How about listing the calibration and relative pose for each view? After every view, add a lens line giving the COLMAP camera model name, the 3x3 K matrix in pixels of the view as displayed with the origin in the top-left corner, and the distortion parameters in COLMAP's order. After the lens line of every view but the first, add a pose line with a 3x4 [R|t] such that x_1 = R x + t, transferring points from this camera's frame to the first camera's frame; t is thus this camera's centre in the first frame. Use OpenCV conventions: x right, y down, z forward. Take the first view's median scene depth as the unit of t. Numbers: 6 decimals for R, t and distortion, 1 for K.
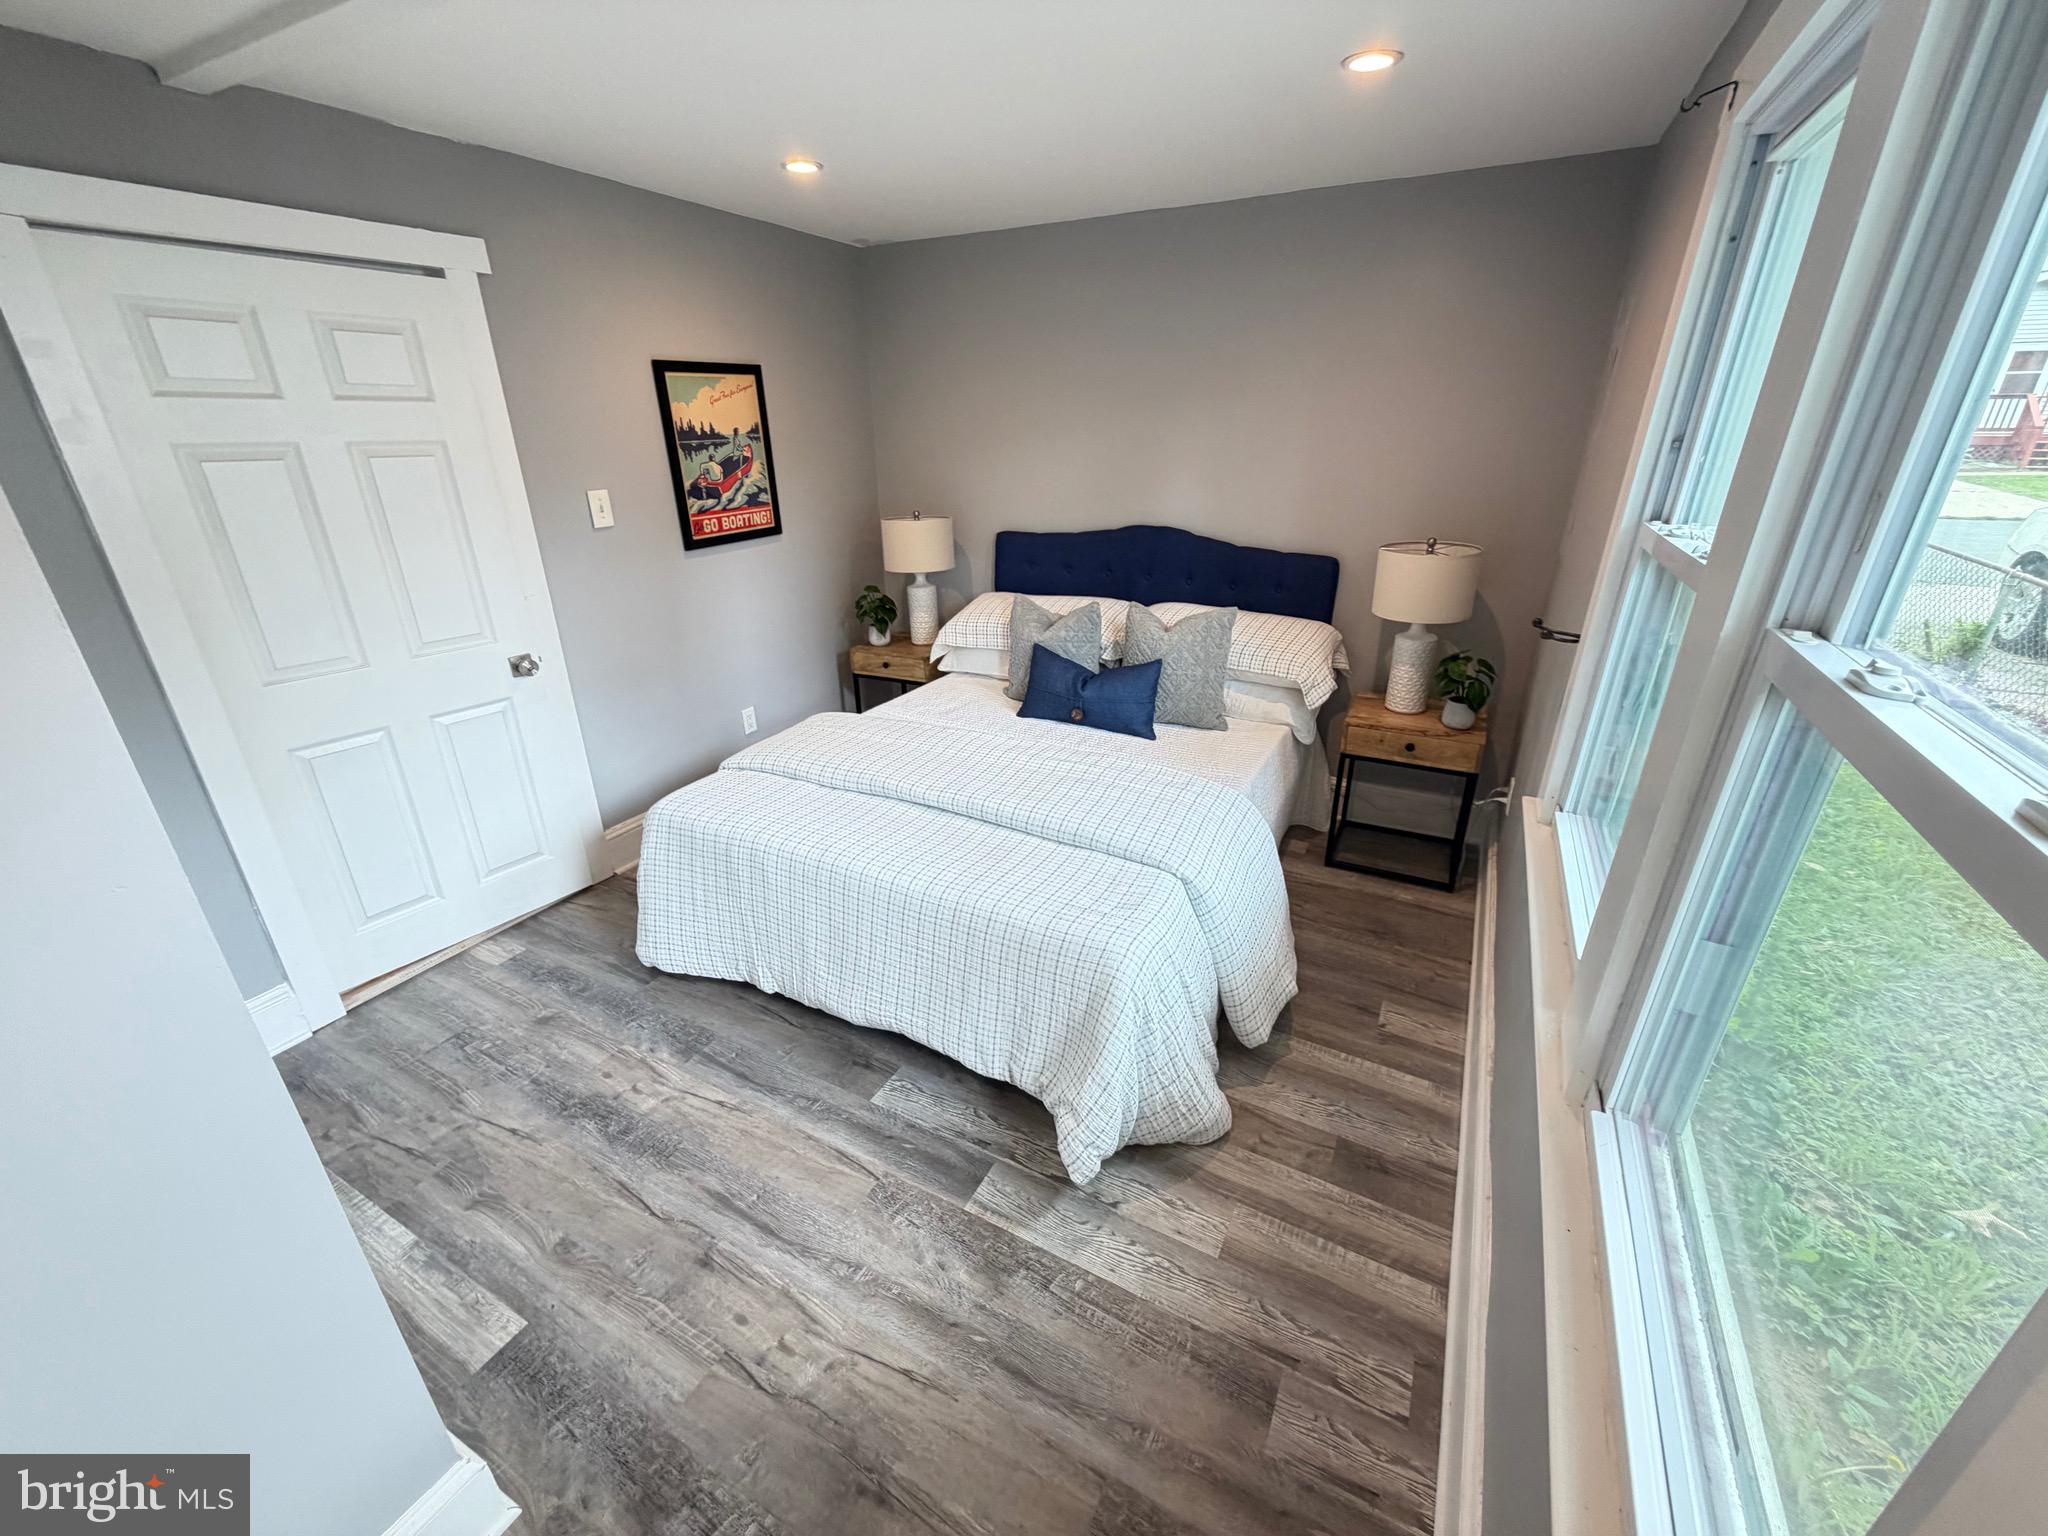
lens RADIAL K [[827.4, 0, 1024.4], [0, 827.4, 781.5], [0, 0, 1]] dist [-0.000581, -0.000798]
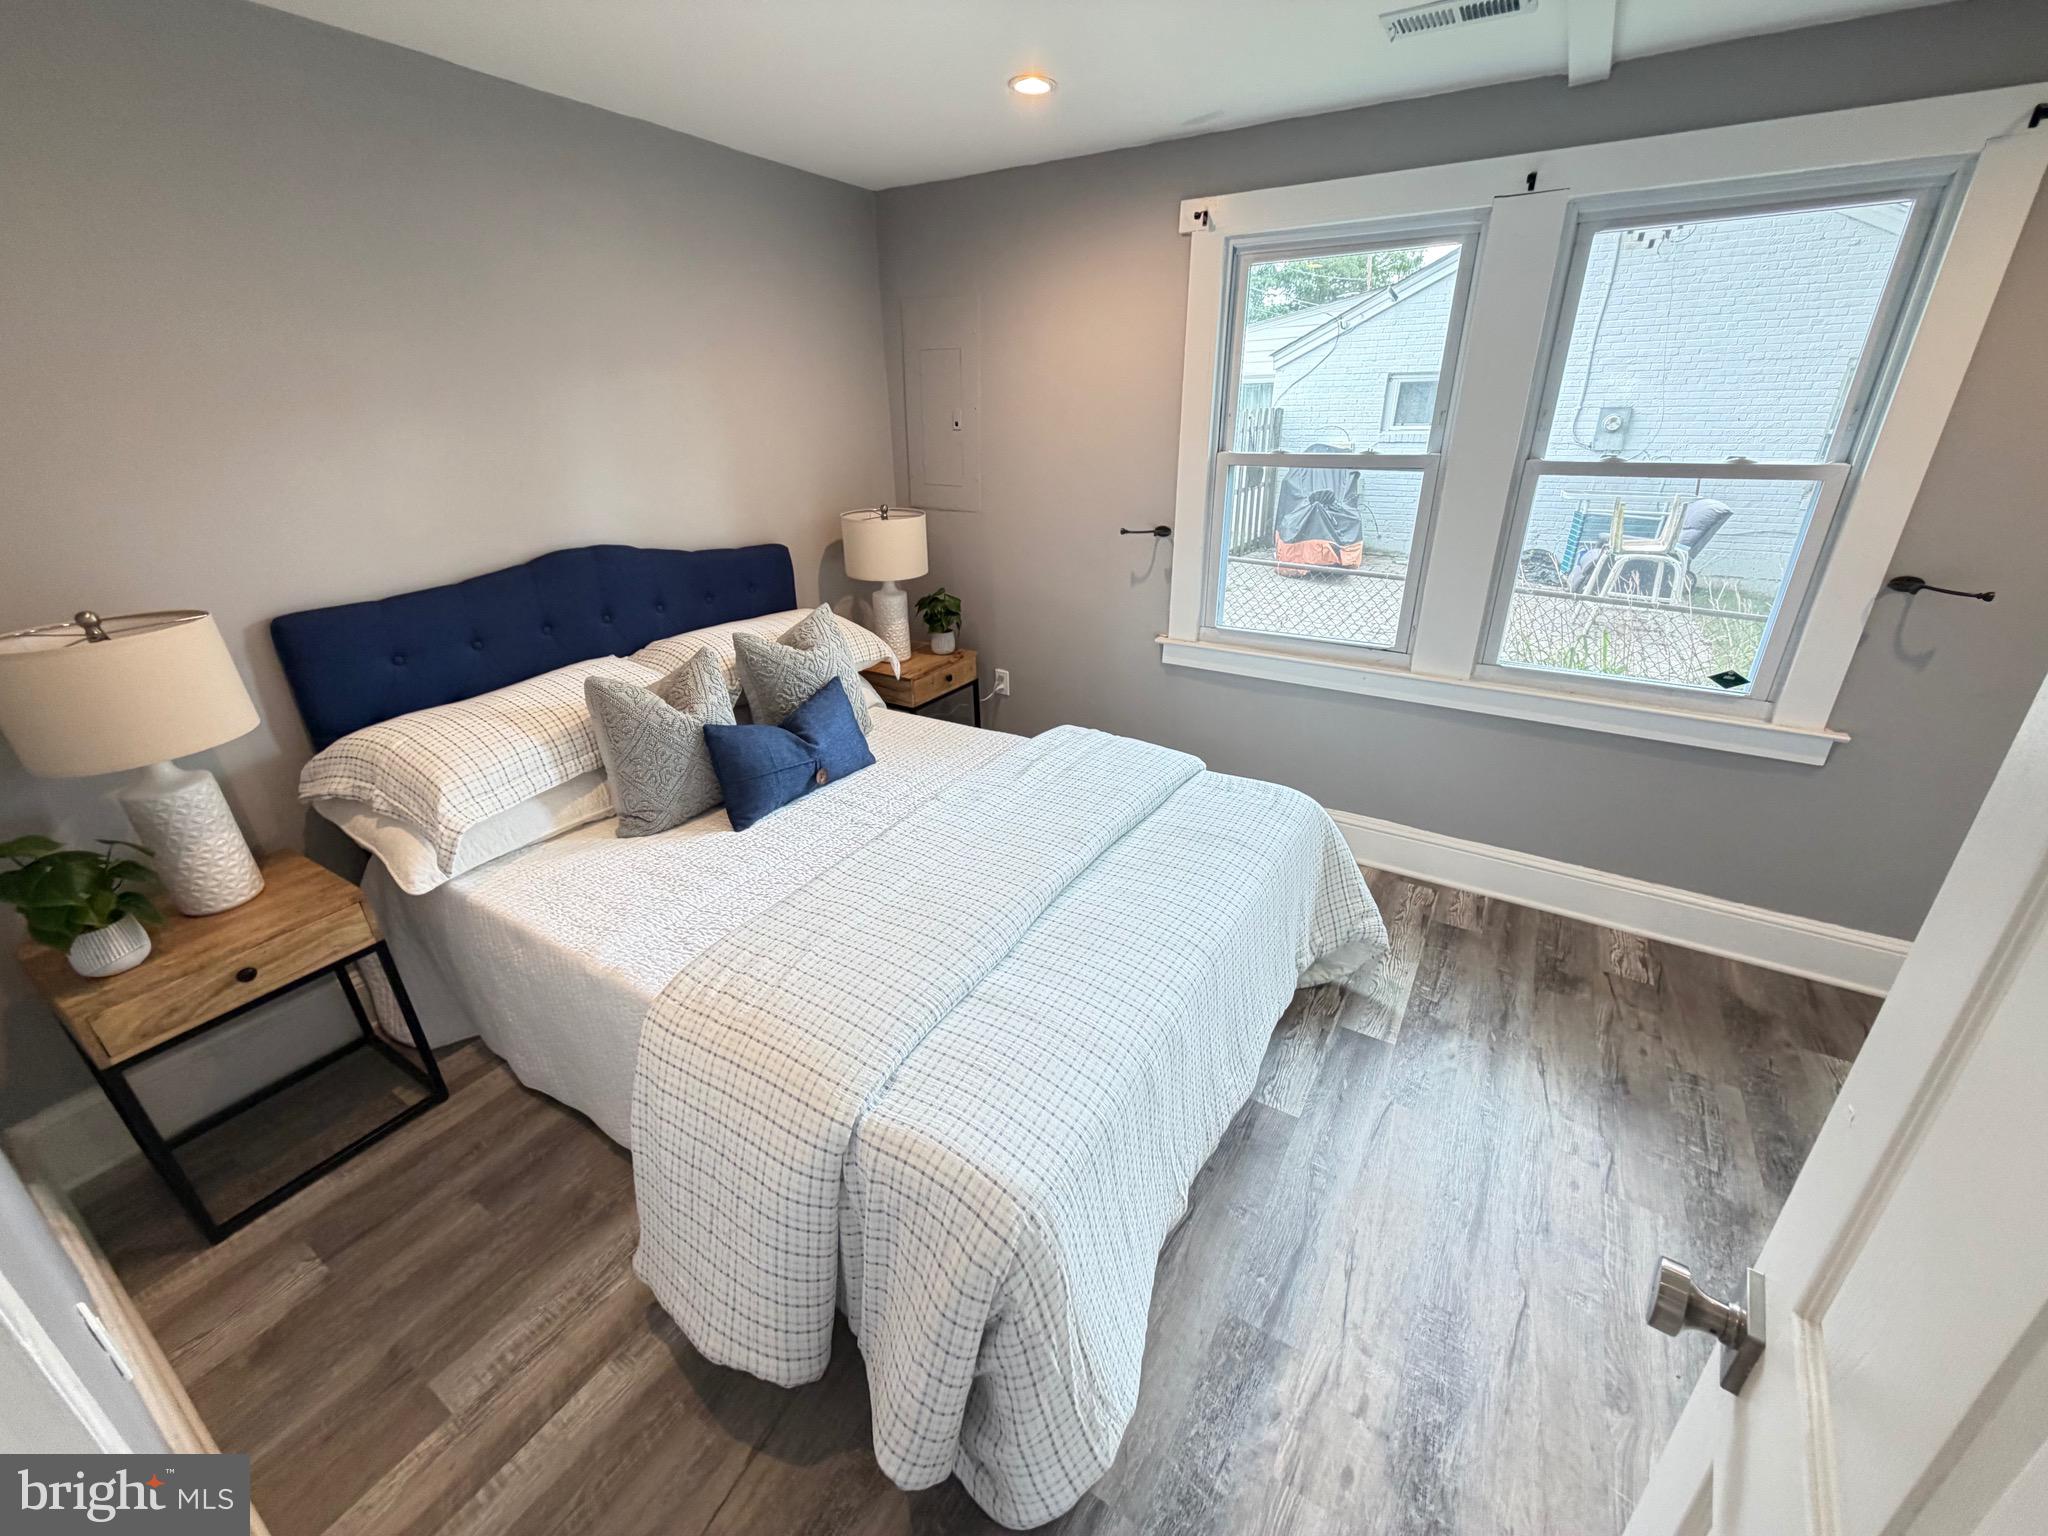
lens RADIAL K [[827.4, 0, 1032.0], [0, 827.4, 756.3], [0, 0, 1]] dist [-0.000581, -0.000798]
pose [[0.046100, -0.371967, 0.927100, -0.919082], [0.404713, 0.855461, 0.323100, -0.385621], [-0.913281, 0.360315, 0.189977, 0.960429]]
